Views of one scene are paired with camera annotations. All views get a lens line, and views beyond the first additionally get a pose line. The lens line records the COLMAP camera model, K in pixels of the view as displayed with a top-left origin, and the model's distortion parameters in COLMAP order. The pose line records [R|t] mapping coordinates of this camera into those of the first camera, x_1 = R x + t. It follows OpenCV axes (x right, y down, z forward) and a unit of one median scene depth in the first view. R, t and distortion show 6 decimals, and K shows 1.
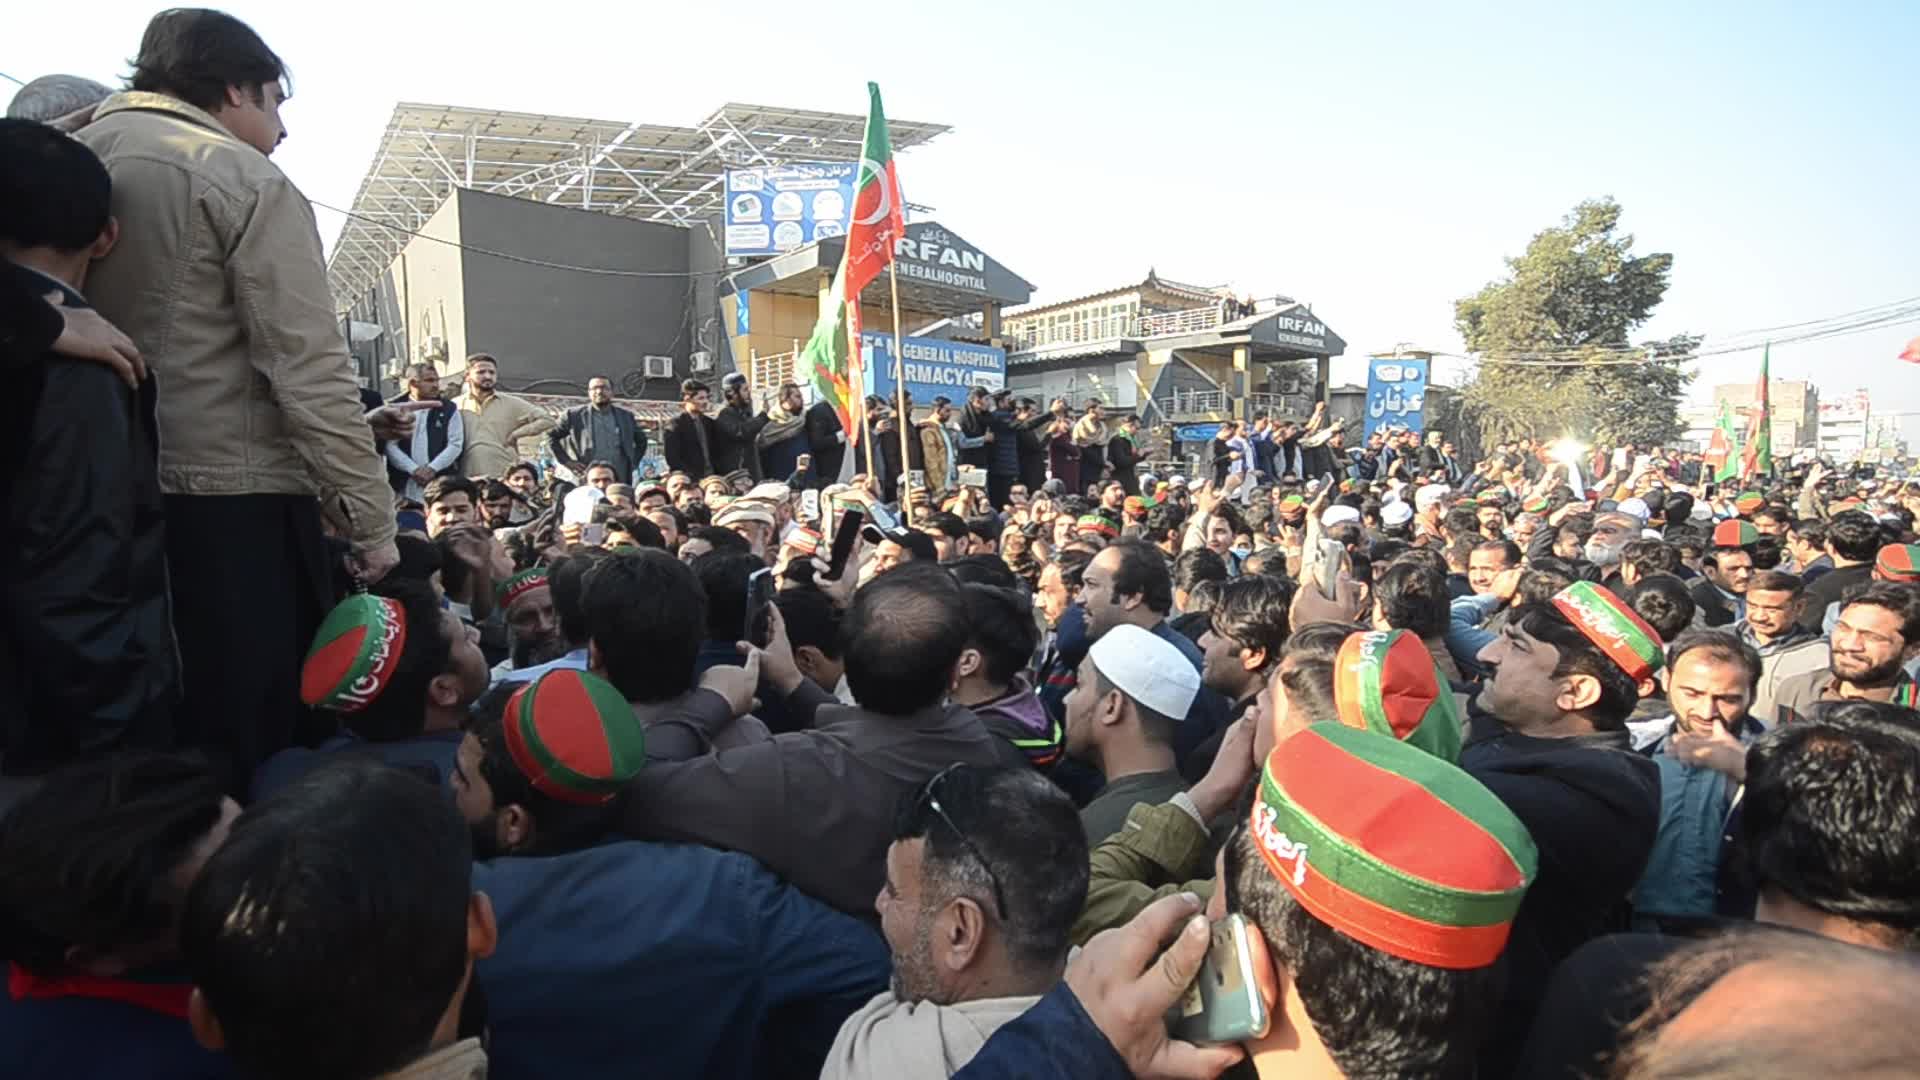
lens RADIAL K [[863.5, 0, 960.7], [0, 863.5, 529.1], [0, 0, 1]] dist [0.000480, -0.004972]
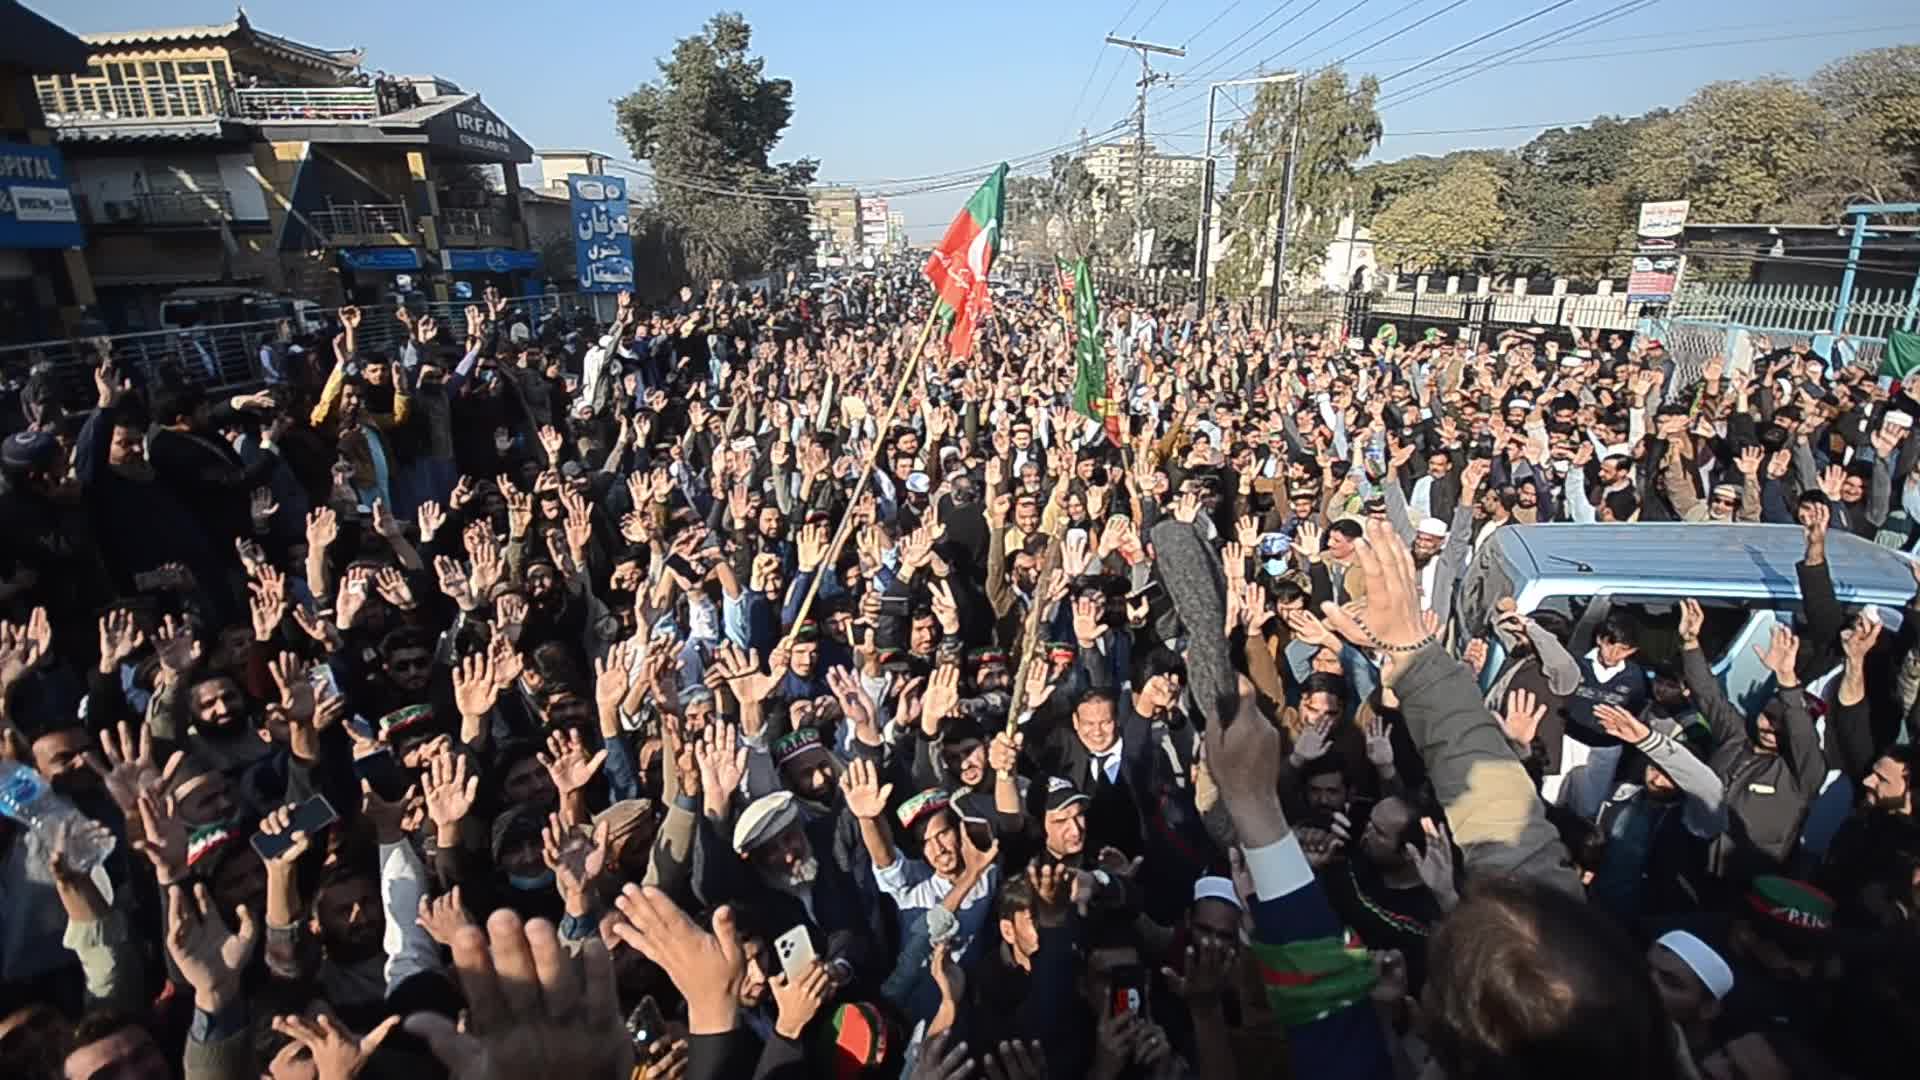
lens RADIAL K [[885.8, 0, 960.0], [0, 885.8, 540.0], [0, 0, 1]] dist [0.028763, -0.024817]
pose [[0.623753, -0.249883, 0.740602, -0.062087], [0.069063, 0.961433, 0.266225, -0.041676], [-0.778564, -0.114910, 0.616955, 0.039322]]
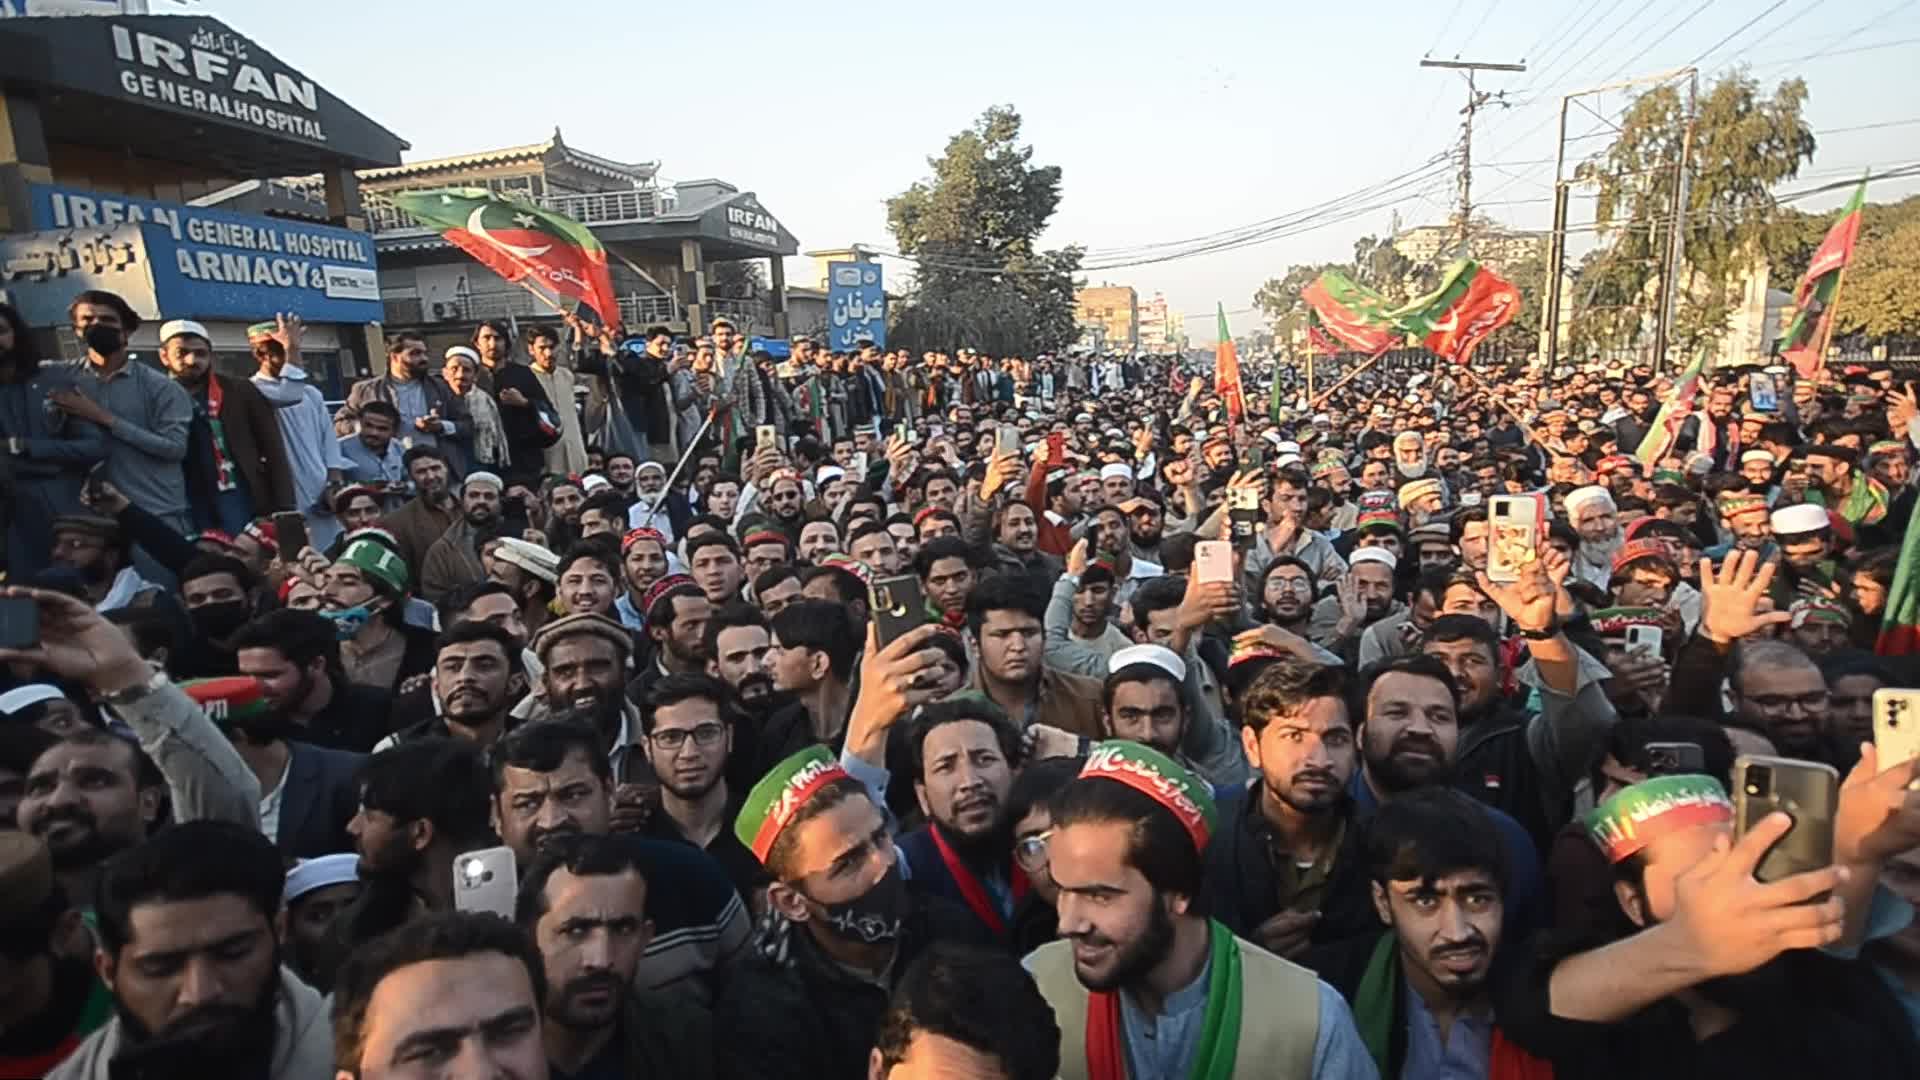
lens RADIAL K [[969.8, 0, 970.0], [0, 969.8, 545.9], [0, 0, 1]] dist [0.003532, 0.001167]
pose [[0.811291, -0.140067, 0.567616, -0.025394], [0.083053, 0.988642, 0.125255, -0.014271], [-0.578713, -0.054476, 0.813710, 0.059002]]
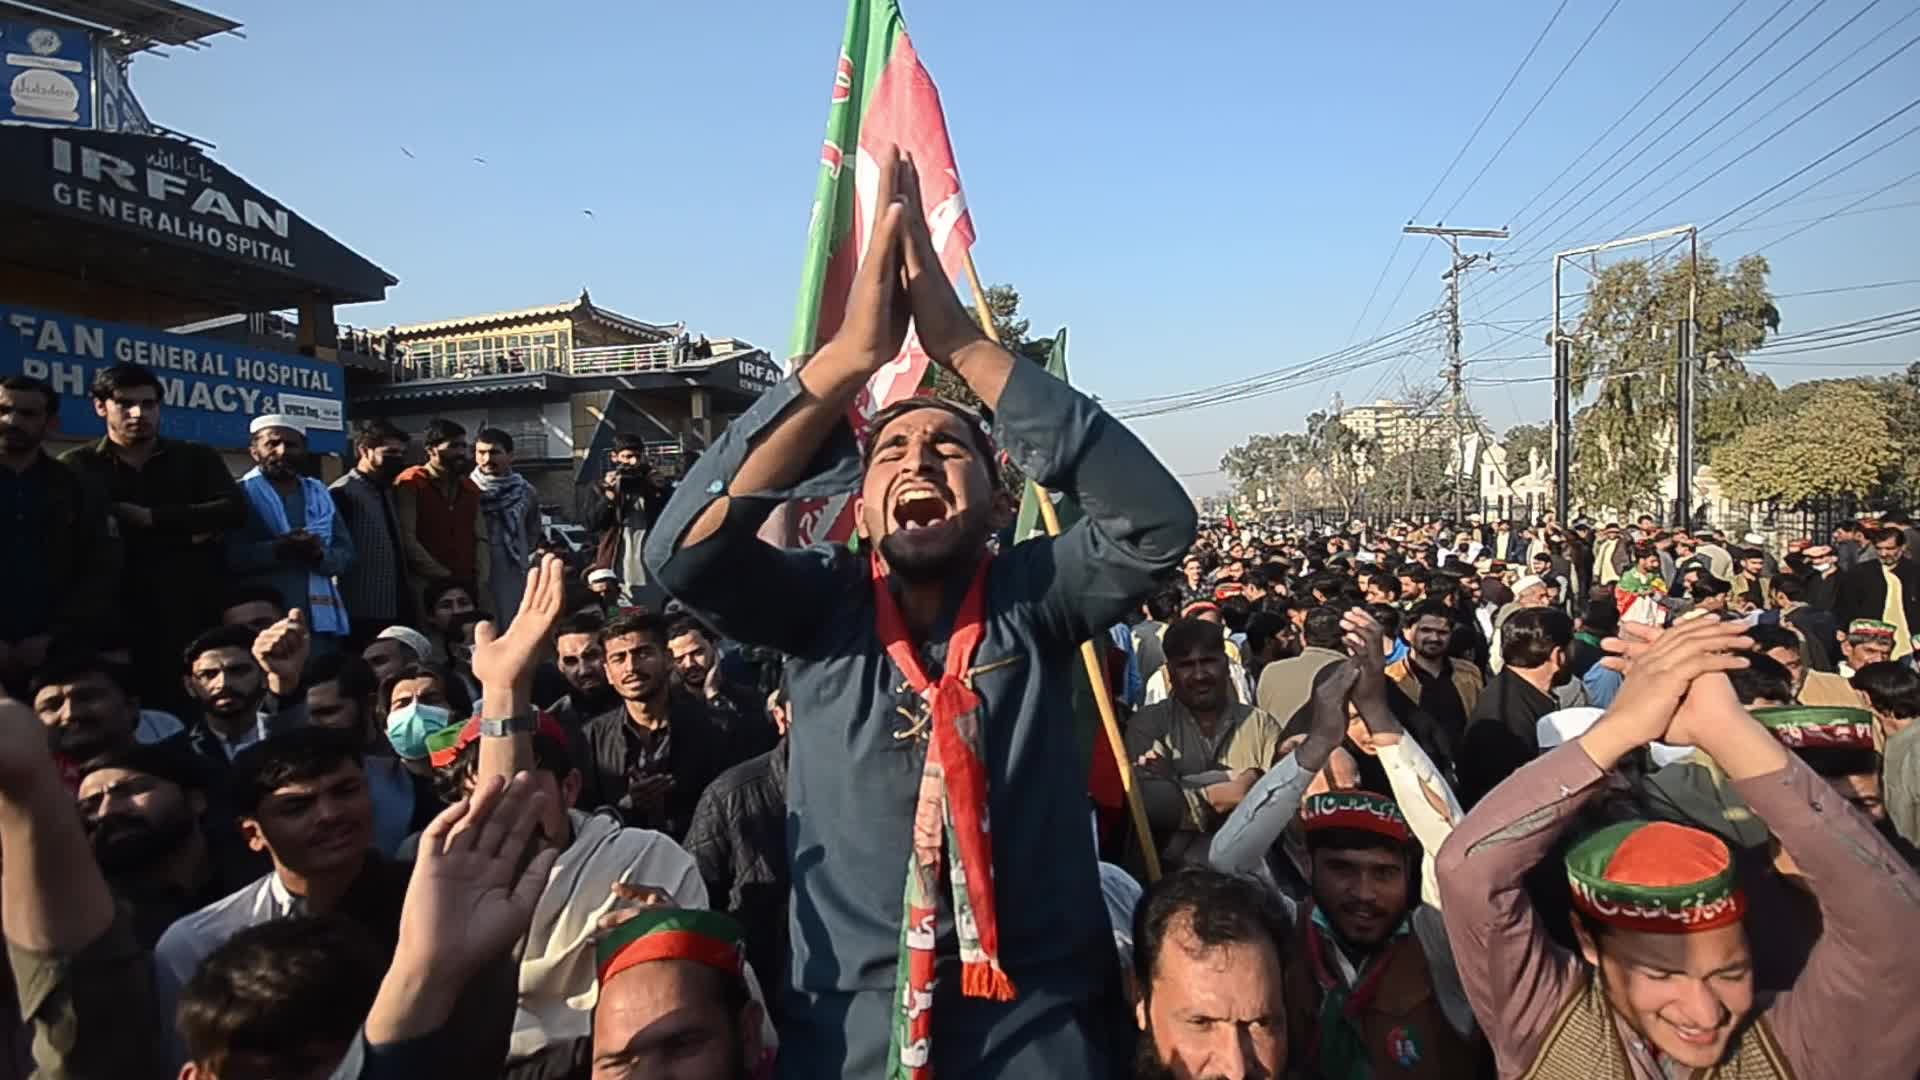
lens RADIAL K [[843.6, 0, 977.9], [0, 843.6, 564.1], [0, 0, 1]] dist [0.012523, -0.015280]
pose [[0.809178, -0.052596, 0.585205, 0.040991], [0.066429, 0.997789, -0.002177, -0.015074], [-0.583797, 0.040636, 0.810882, 0.138065]]
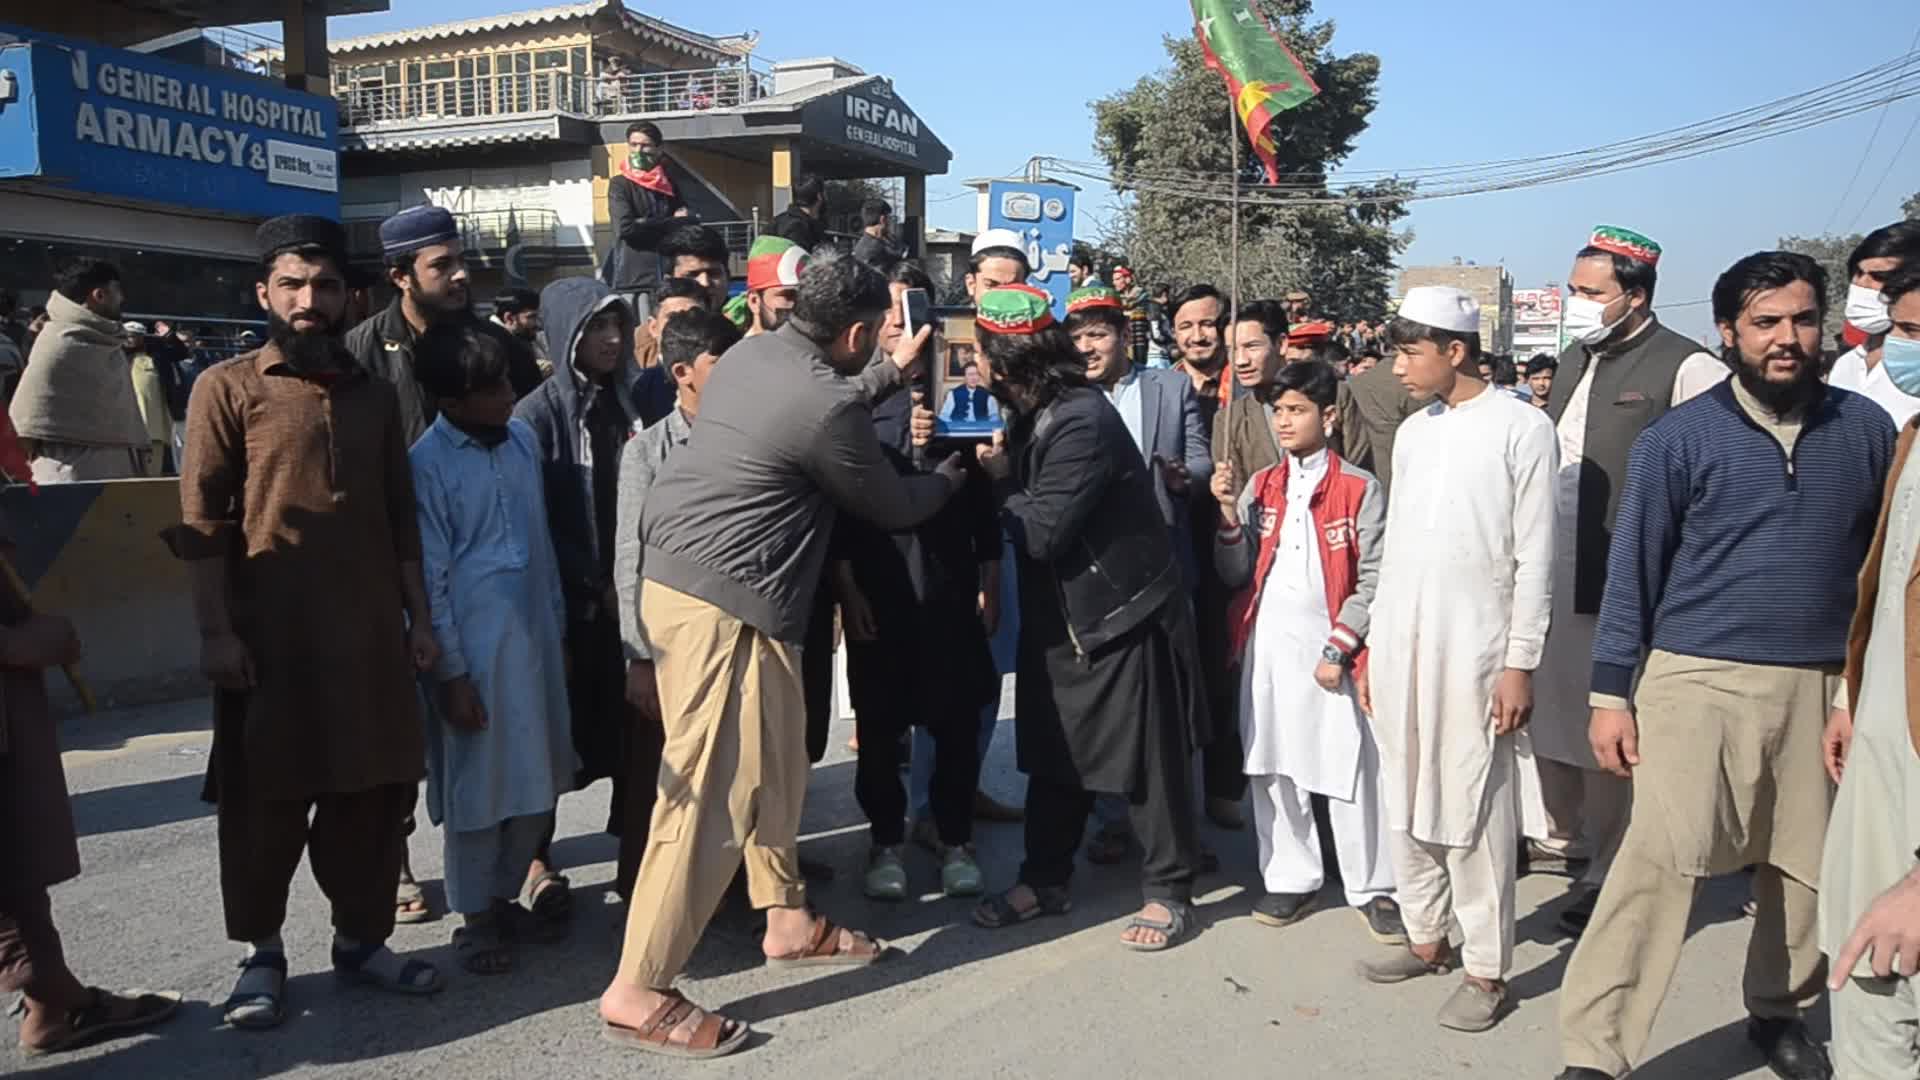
lens RADIAL K [[1561.6, 0, 960.0], [0, 1561.6, 540.0], [0, 0, 1]] dist [-0.011087, 0.056016]
pose [[0.900025, -0.036191, 0.434333, -0.016776], [0.024621, 0.999177, 0.032237, 0.012856], [-0.435142, -0.018320, 0.900176, 0.038792]]
